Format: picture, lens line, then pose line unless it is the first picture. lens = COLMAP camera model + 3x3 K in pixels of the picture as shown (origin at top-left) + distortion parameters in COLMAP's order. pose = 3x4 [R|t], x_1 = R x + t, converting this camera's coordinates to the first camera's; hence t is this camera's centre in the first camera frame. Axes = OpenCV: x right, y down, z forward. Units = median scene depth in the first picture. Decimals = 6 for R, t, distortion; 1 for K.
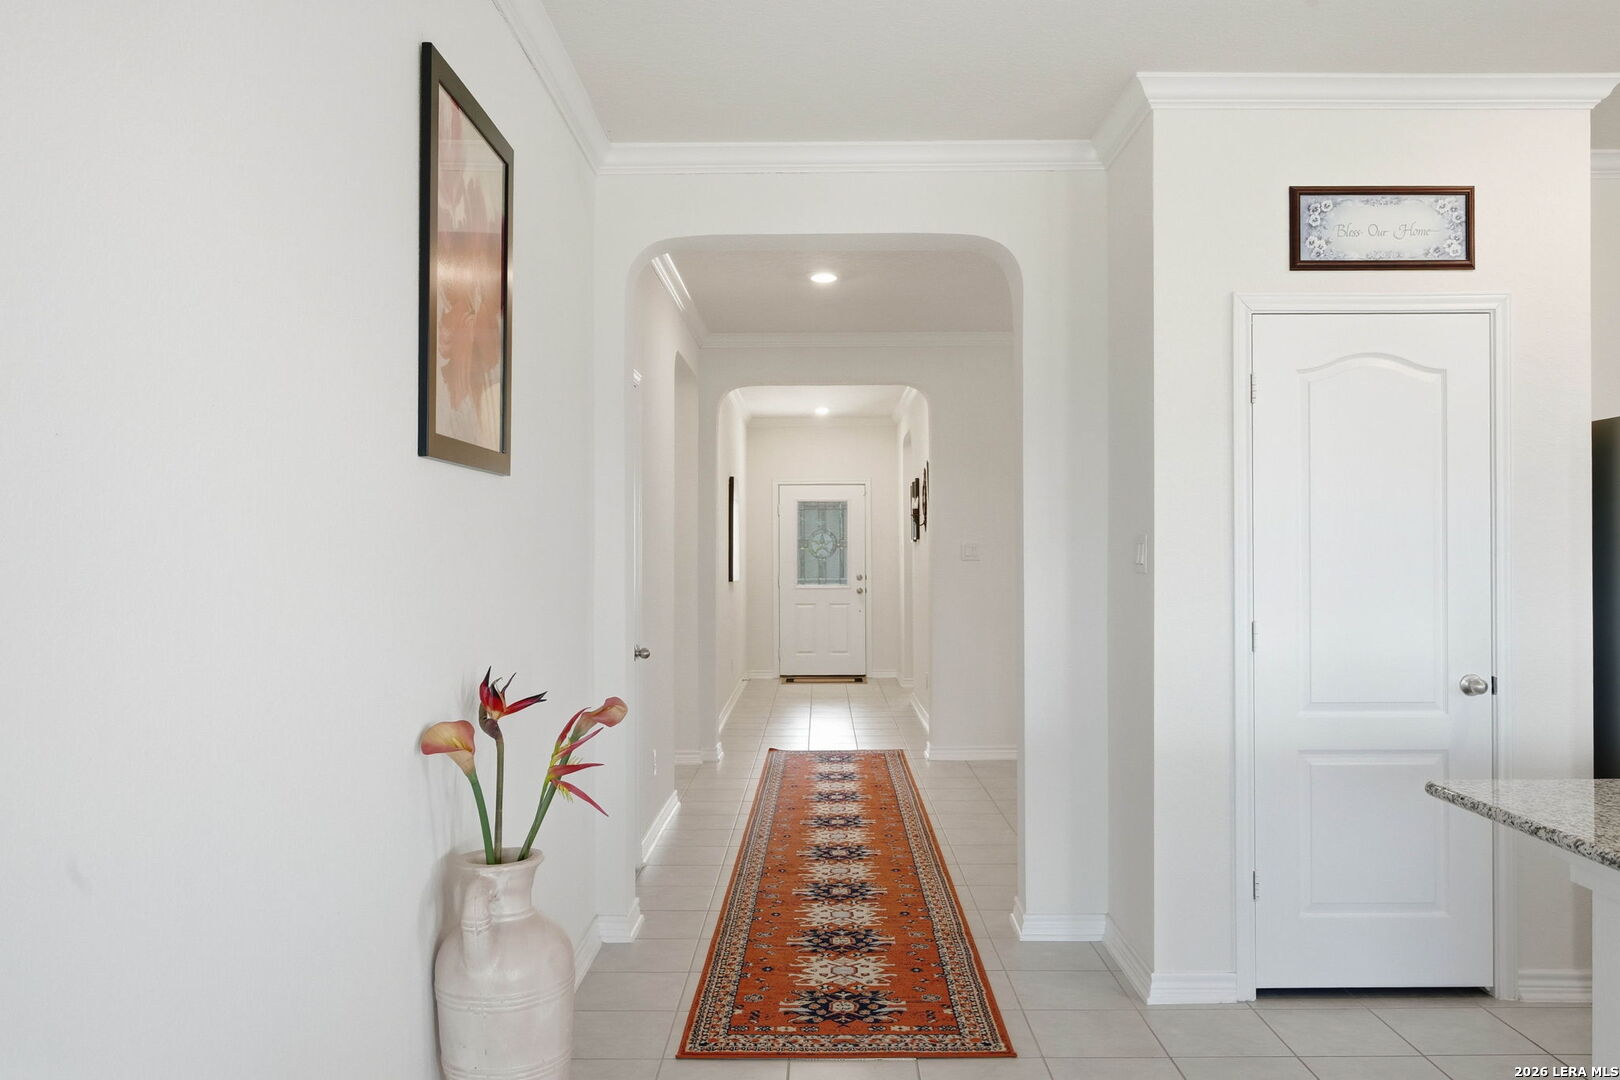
lens RADIAL K [[747.4, 0, 811.8], [0, 747.4, 542.0], [0, 0, 1]] dist [0.001797, 0.000369]
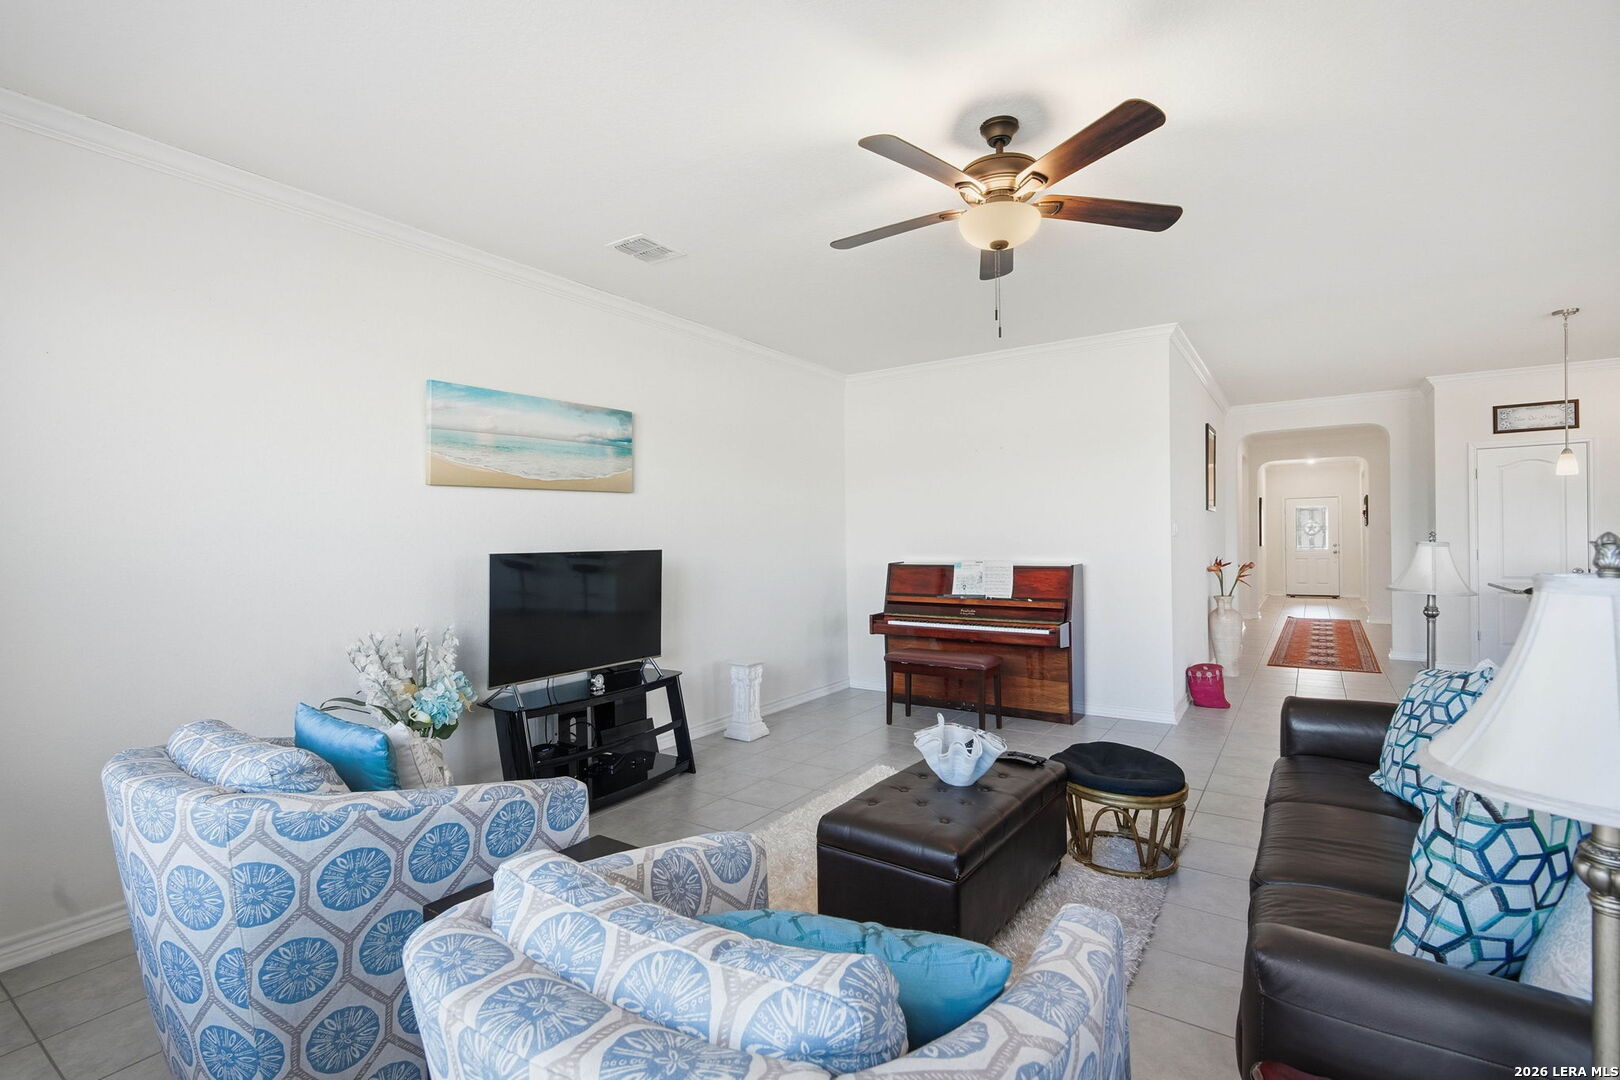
lens RADIAL K [[747.4, 0, 811.8], [0, 747.4, 542.0], [0, 0, 1]] dist [0.001797, 0.000369]
pose [[0.834419, -0.006694, -0.551089, 0.000893], [0.011752, 0.999915, 0.005649, 0.026806], [0.551005, -0.011190, 0.834427, -3.061903]]
